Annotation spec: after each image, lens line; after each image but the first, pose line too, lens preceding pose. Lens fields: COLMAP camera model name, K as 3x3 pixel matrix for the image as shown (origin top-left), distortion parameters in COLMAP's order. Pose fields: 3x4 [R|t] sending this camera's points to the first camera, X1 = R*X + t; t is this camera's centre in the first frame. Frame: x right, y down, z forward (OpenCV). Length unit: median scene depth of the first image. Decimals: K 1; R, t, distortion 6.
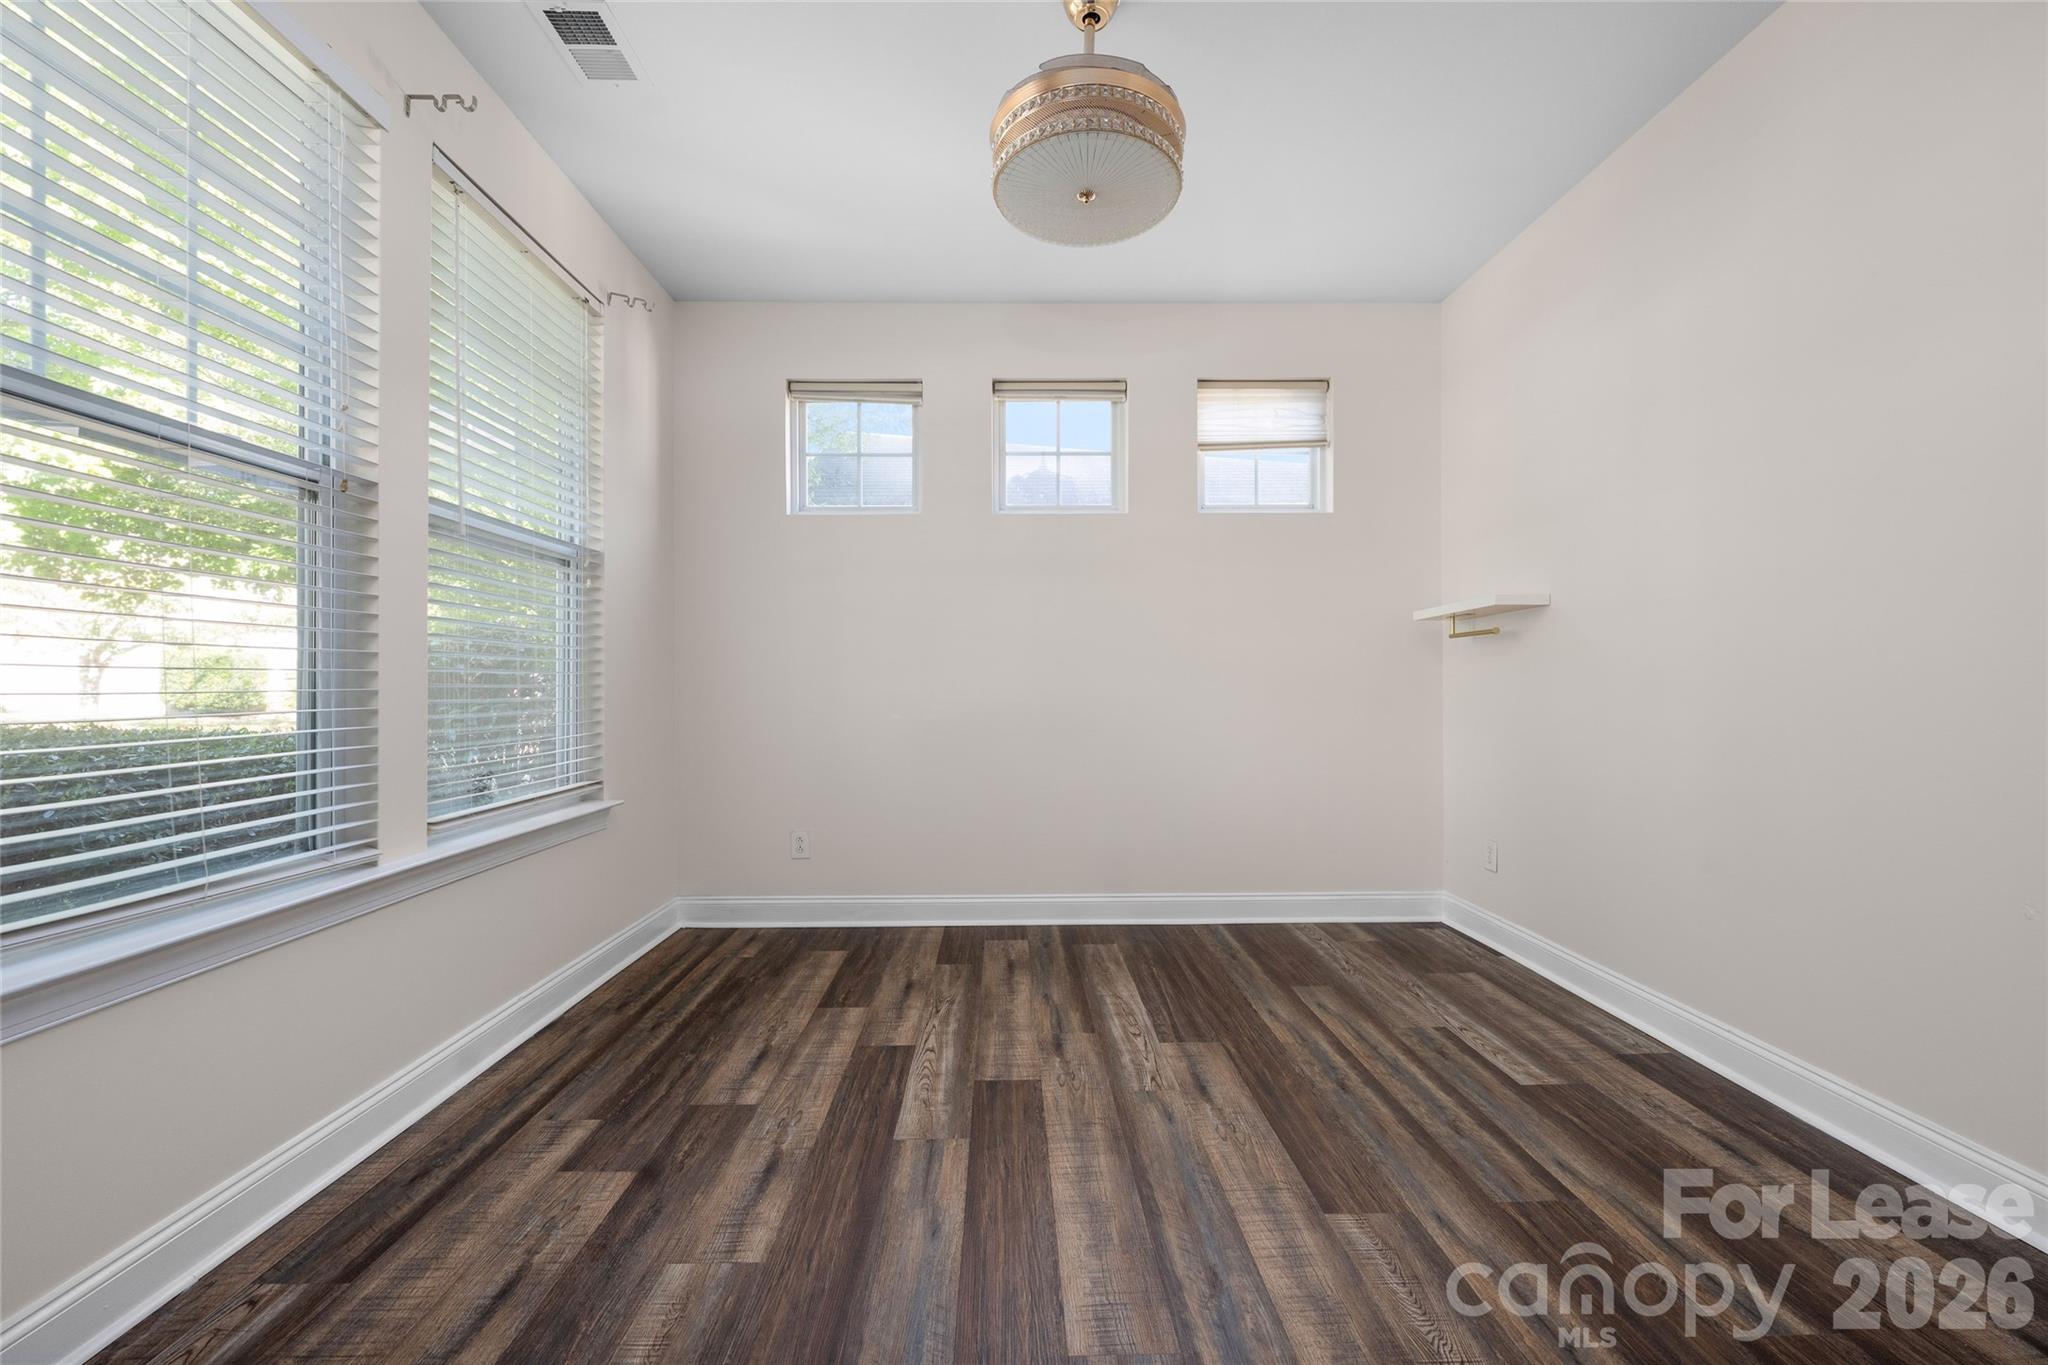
lens RADIAL K [[830.4, 0, 1021.2], [0, 830.4, 682.0], [0, 0, 1]] dist [-0.003410, -0.000256]
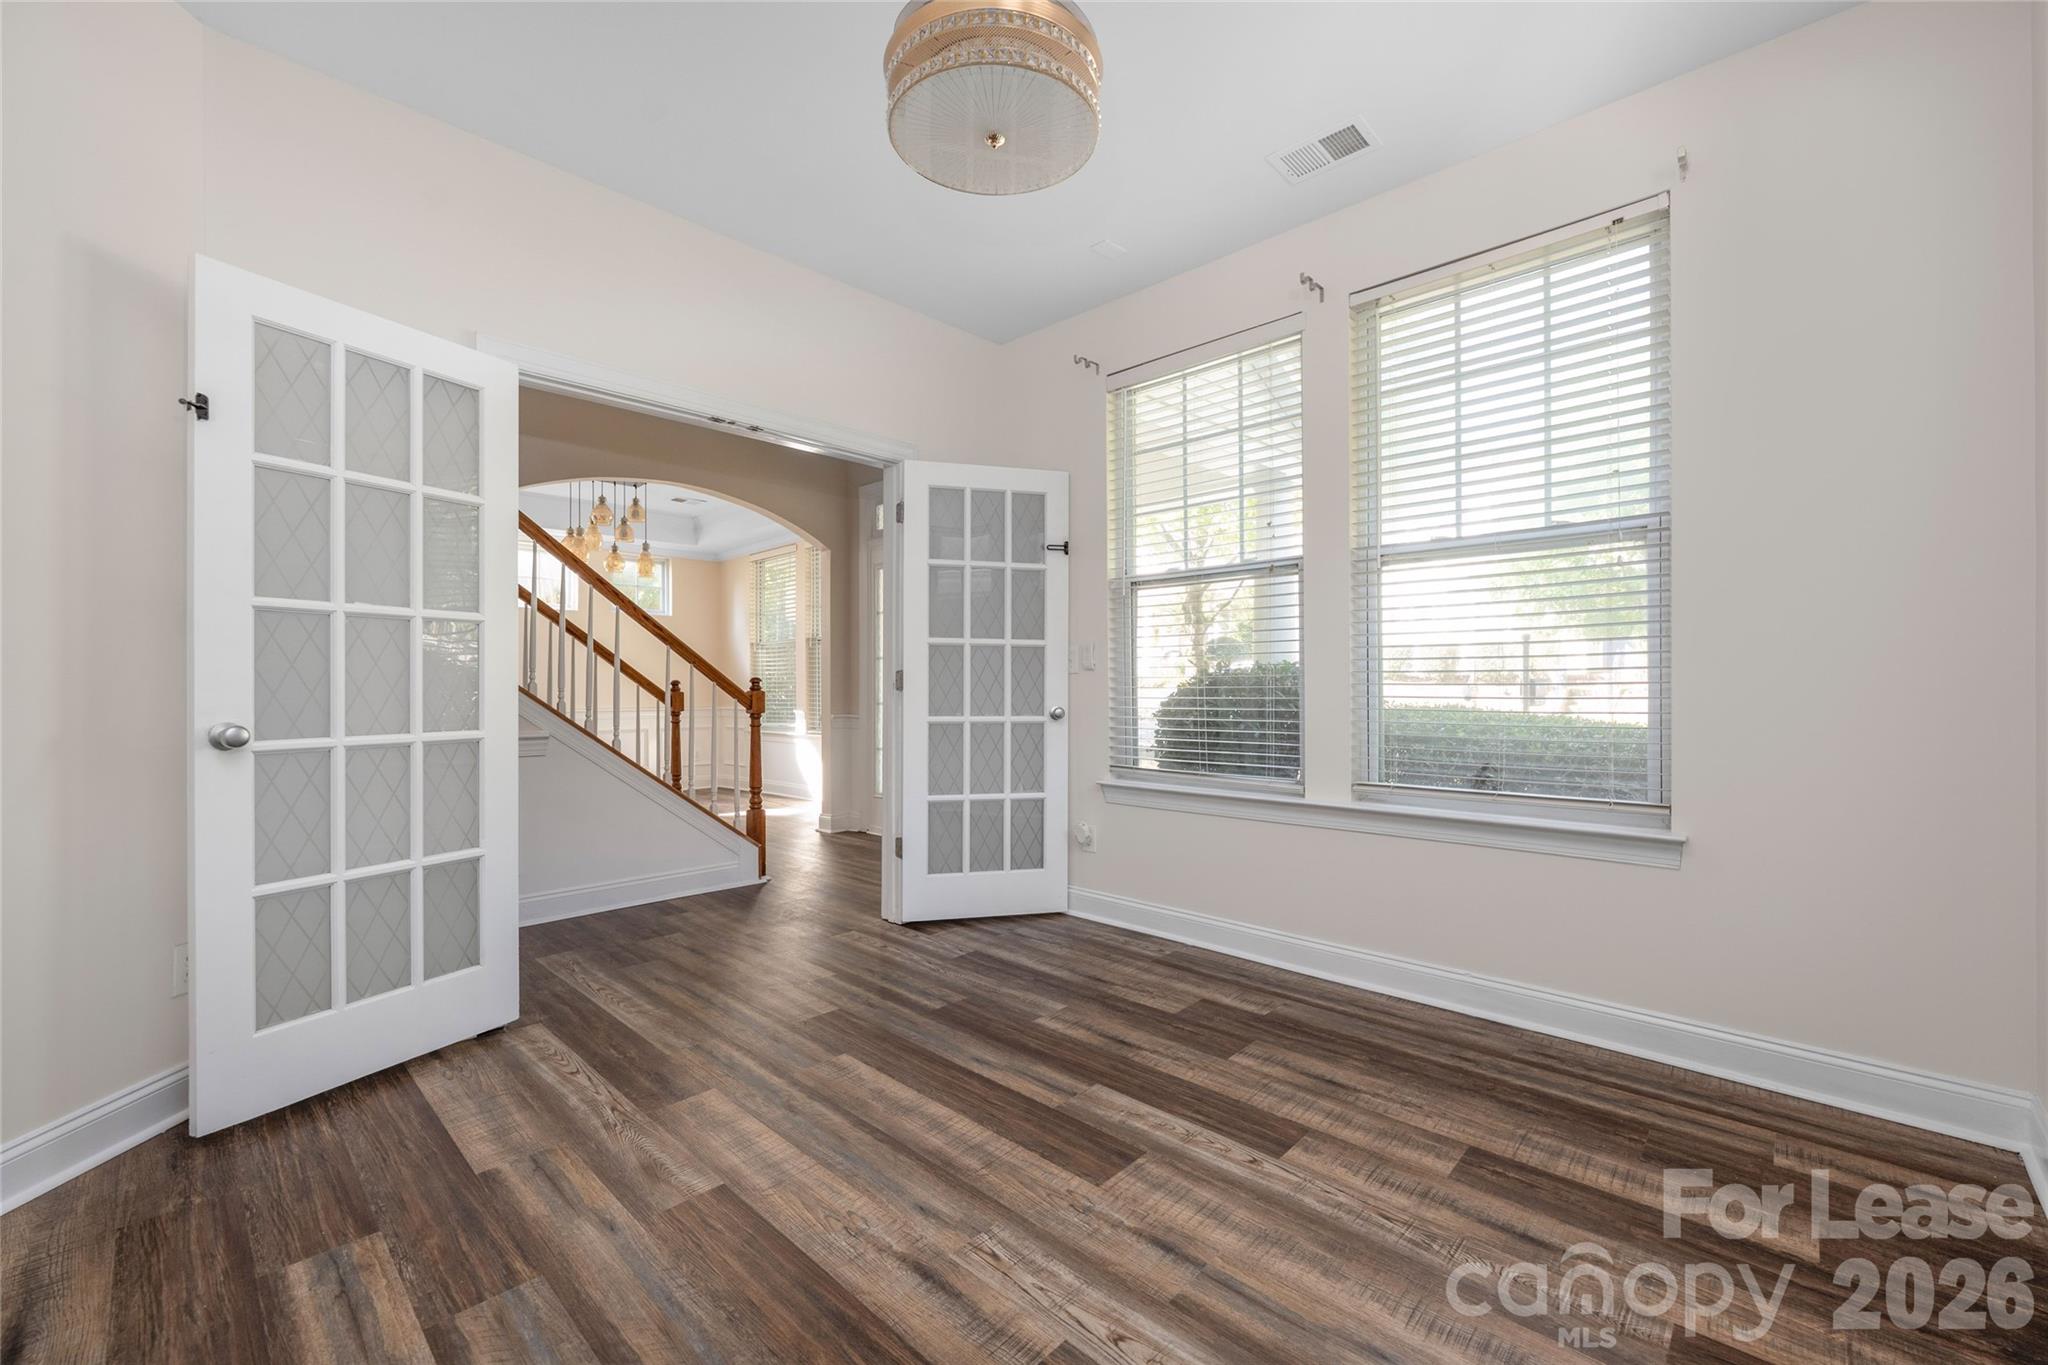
lens RADIAL K [[830.4, 0, 1021.2], [0, 830.4, 682.0], [0, 0, 1]] dist [-0.003410, -0.000256]
pose [[-0.704498, 0.002037, -0.709703, 0.653292], [0.007399, 0.999963, -0.004474, 0.003308], [0.709668, -0.008403, -0.704486, 1.554811]]
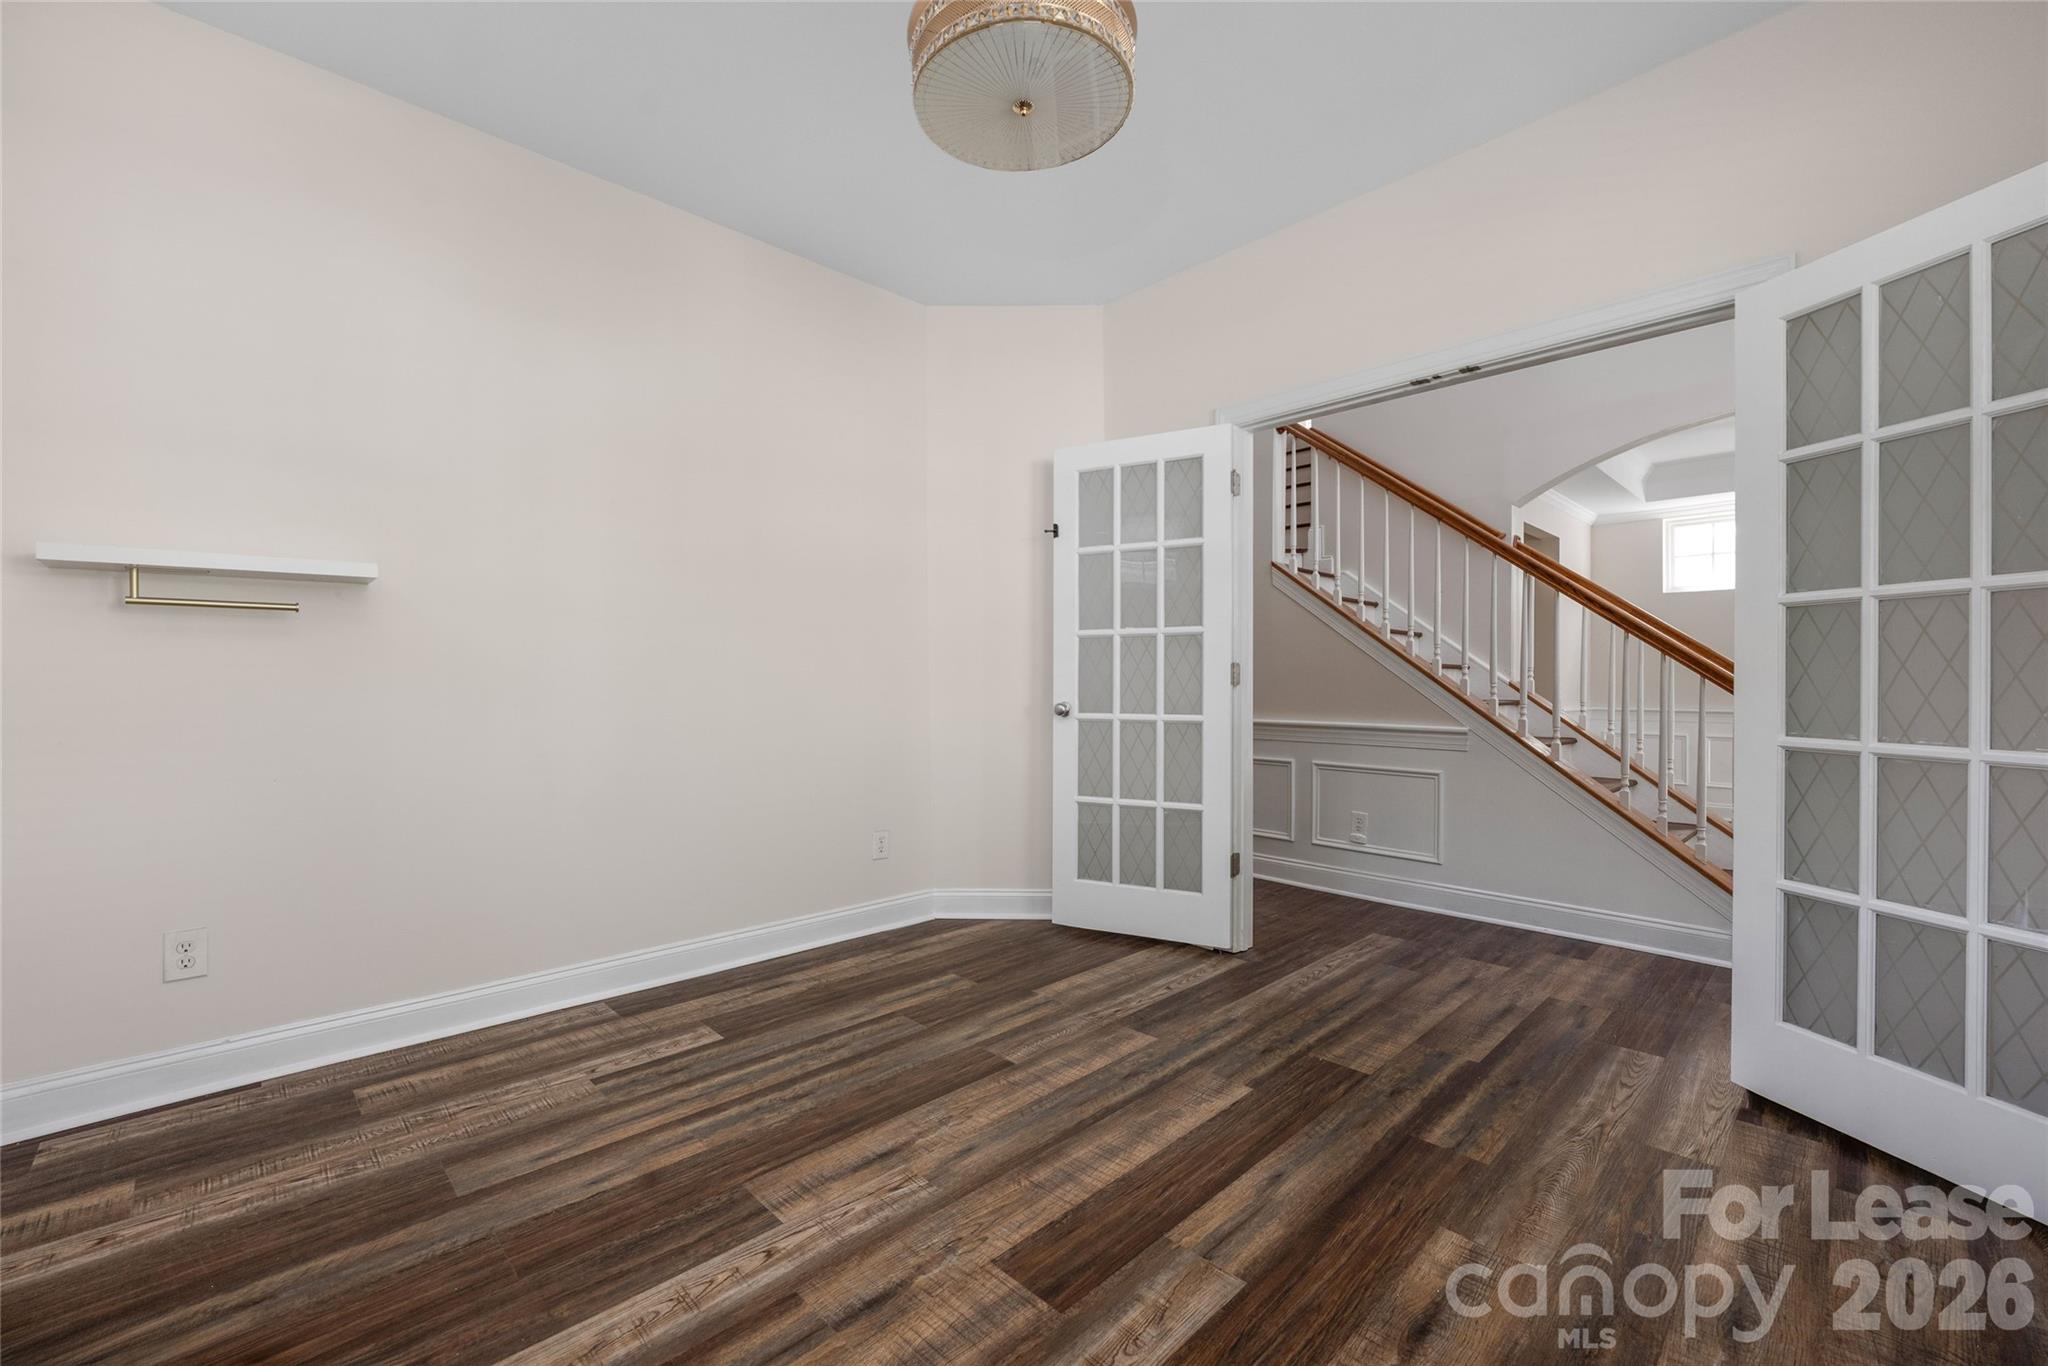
lens RADIAL K [[840.3, 0, 1024.0], [0, 840.3, 683.0], [0, 0, 1]] dist [-0.004482, -0.000050]
pose [[-0.684190, 0.004303, 0.729291, -0.514141], [-0.000192, 0.999981, -0.006081, 0.010085], [-0.729304, -0.004300, -0.684176, 1.498091]]
